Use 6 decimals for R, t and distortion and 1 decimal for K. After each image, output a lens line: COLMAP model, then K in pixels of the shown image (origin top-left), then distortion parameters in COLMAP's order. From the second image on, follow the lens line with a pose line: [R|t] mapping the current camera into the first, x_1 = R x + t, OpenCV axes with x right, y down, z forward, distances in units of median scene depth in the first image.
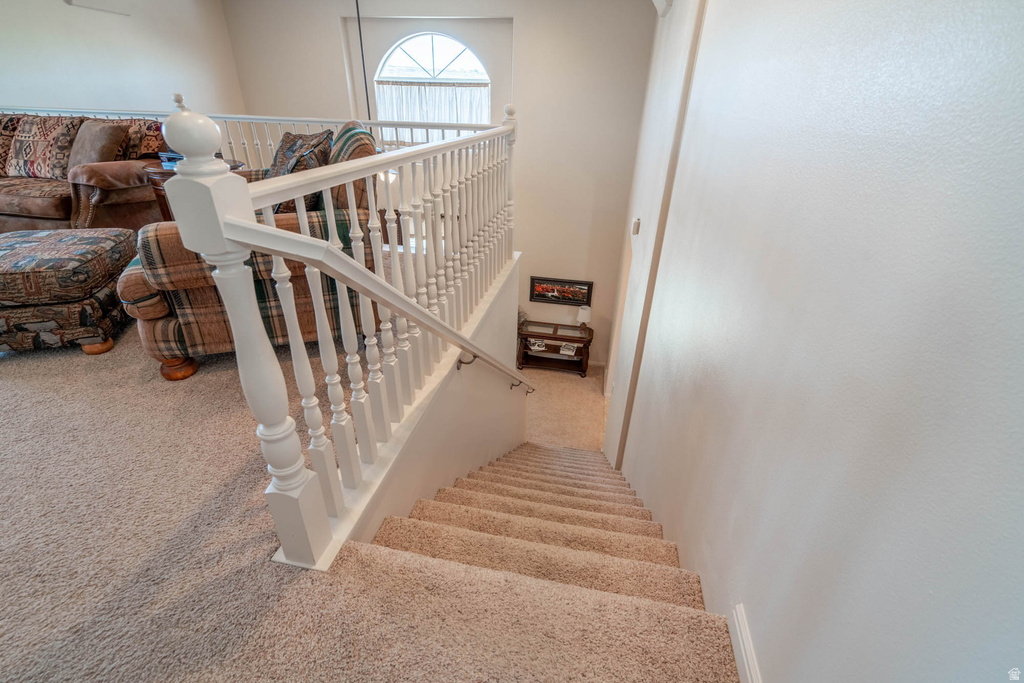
lens RADIAL K [[457.4, 0, 512.5], [0, 457.4, 342.1], [0, 0, 1]] dist [0.001454, 0.000245]
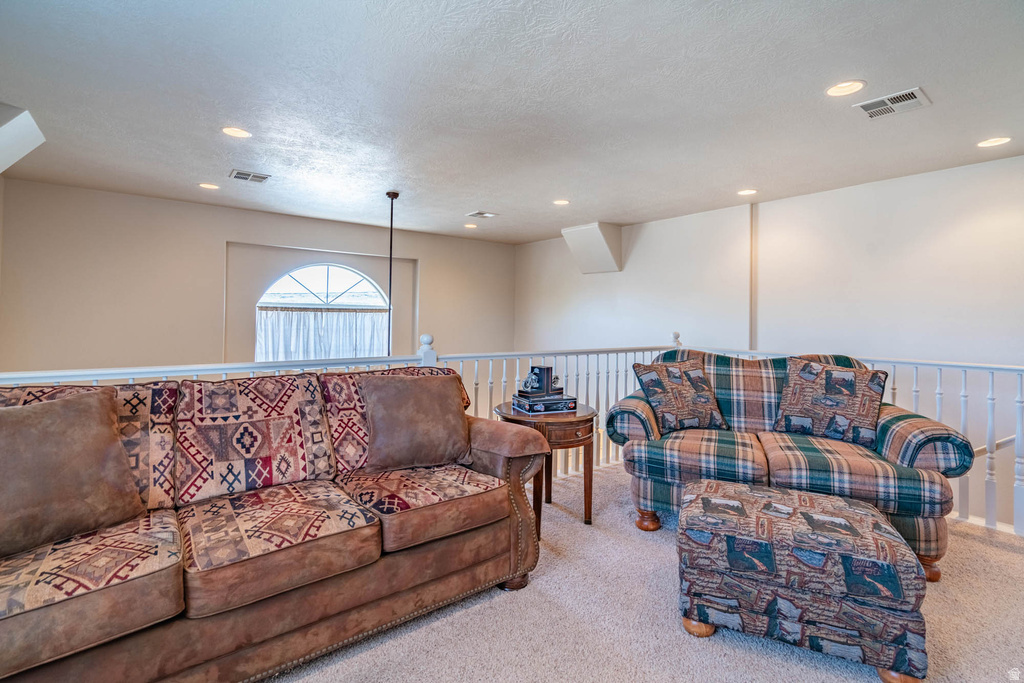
lens RADIAL K [[463.4, 0, 513.4], [0, 463.4, 315.6], [0, 0, 1]] dist [-0.000853, -0.000121]
pose [[0.671396, -0.010904, 0.741018, -1.427593], [0.352151, 0.884491, -0.306050, -0.310619], [-0.652087, 0.466431, 0.597684, 0.461707]]
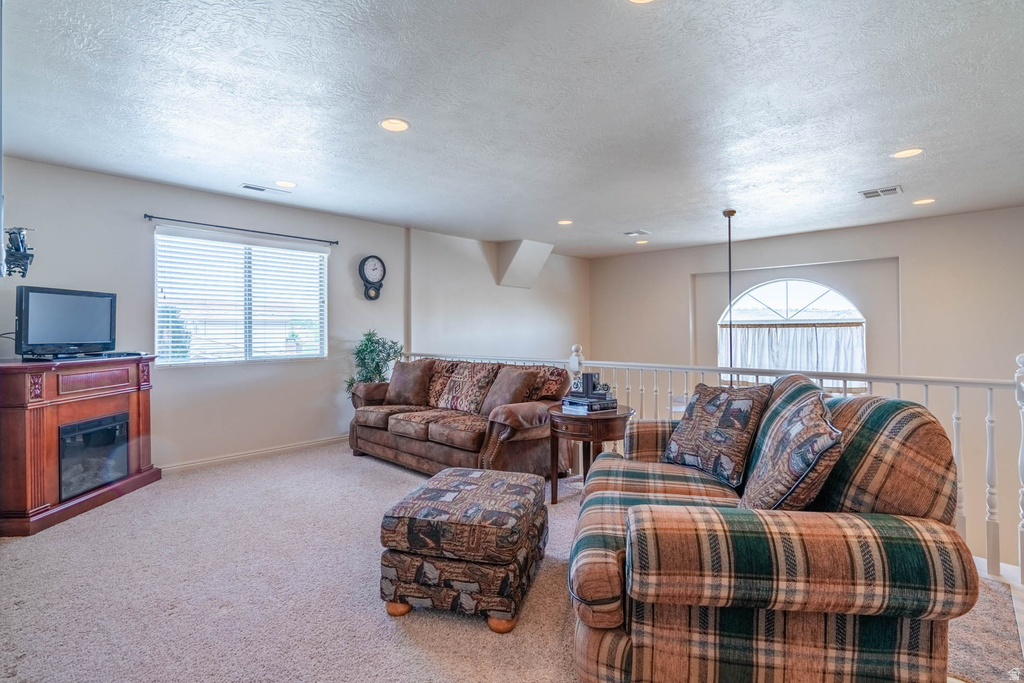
lens RADIAL K [[476.0, 0, 514.5], [0, 476.0, 335.0], [0, 0, 1]] dist [-0.000640, 0.000145]
pose [[0.845039, -0.025456, -0.534099, -0.288386], [-0.230191, 0.884247, -0.406348, -0.075355], [0.482619, 0.466325, 0.741363, 0.082655]]
